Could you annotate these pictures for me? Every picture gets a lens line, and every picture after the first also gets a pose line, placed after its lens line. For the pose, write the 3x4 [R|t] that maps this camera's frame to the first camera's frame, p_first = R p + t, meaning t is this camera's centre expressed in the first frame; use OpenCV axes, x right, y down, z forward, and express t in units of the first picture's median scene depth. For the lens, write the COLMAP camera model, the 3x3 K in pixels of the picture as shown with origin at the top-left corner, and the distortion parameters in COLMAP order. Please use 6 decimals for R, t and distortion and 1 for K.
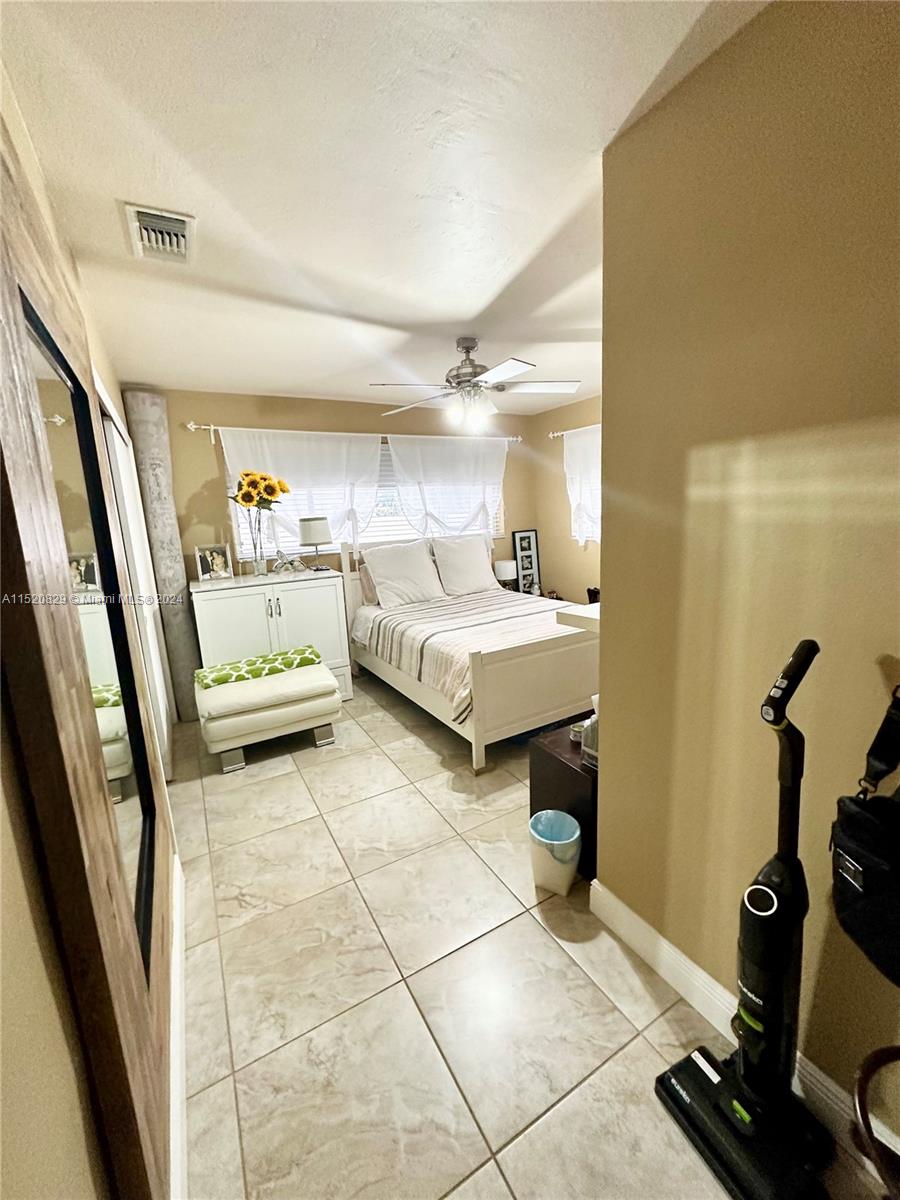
lens RADIAL K [[481.9, 0, 448.9], [0, 481.9, 599.2], [0, 0, 1]] dist [0.001638, -0.000819]
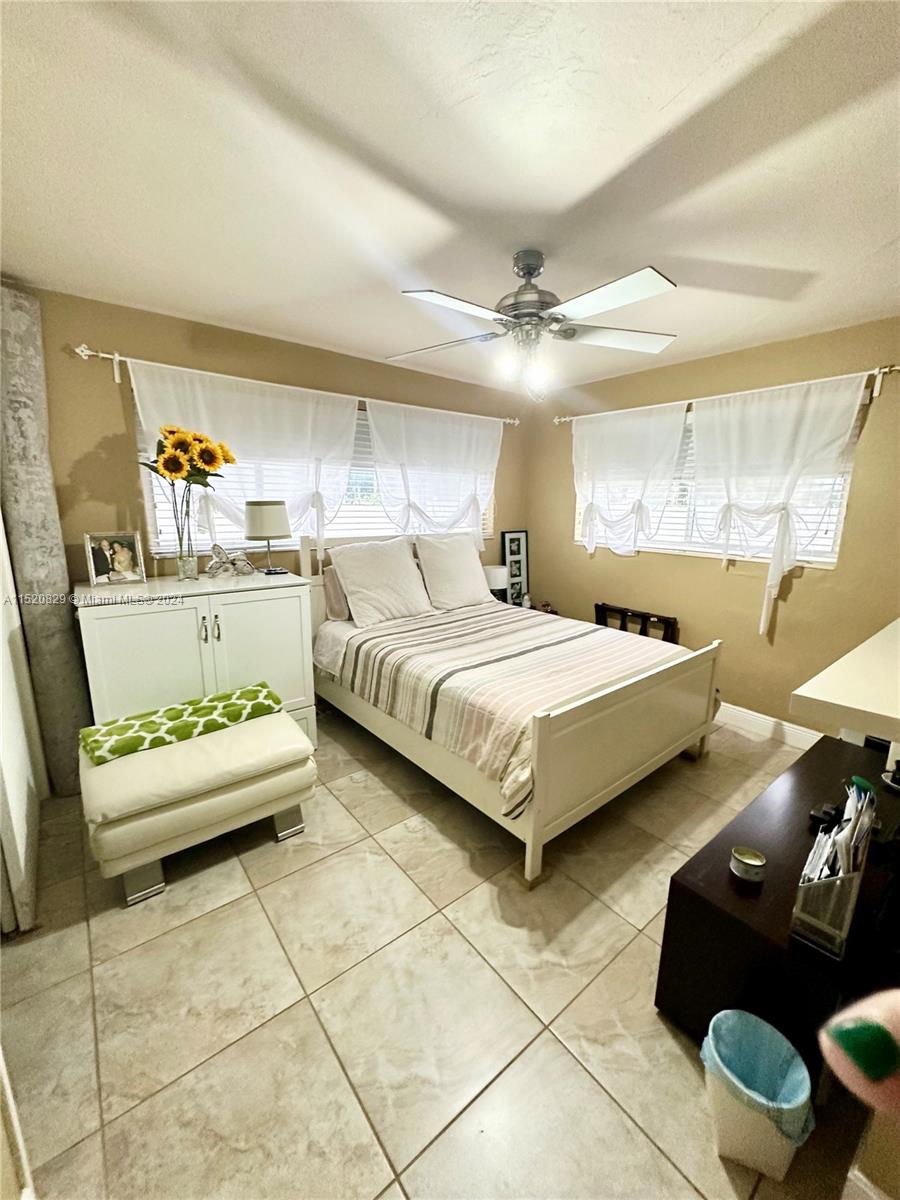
lens RADIAL K [[481.9, 0, 449.2], [0, 481.9, 598.7], [0, 0, 1]] dist [0.001638, -0.000819]
pose [[0.986161, 0.026965, 0.163584, -0.150117], [-0.028859, 0.999541, 0.009209, -0.044344], [-0.163260, -0.013802, 0.986486, 0.285673]]
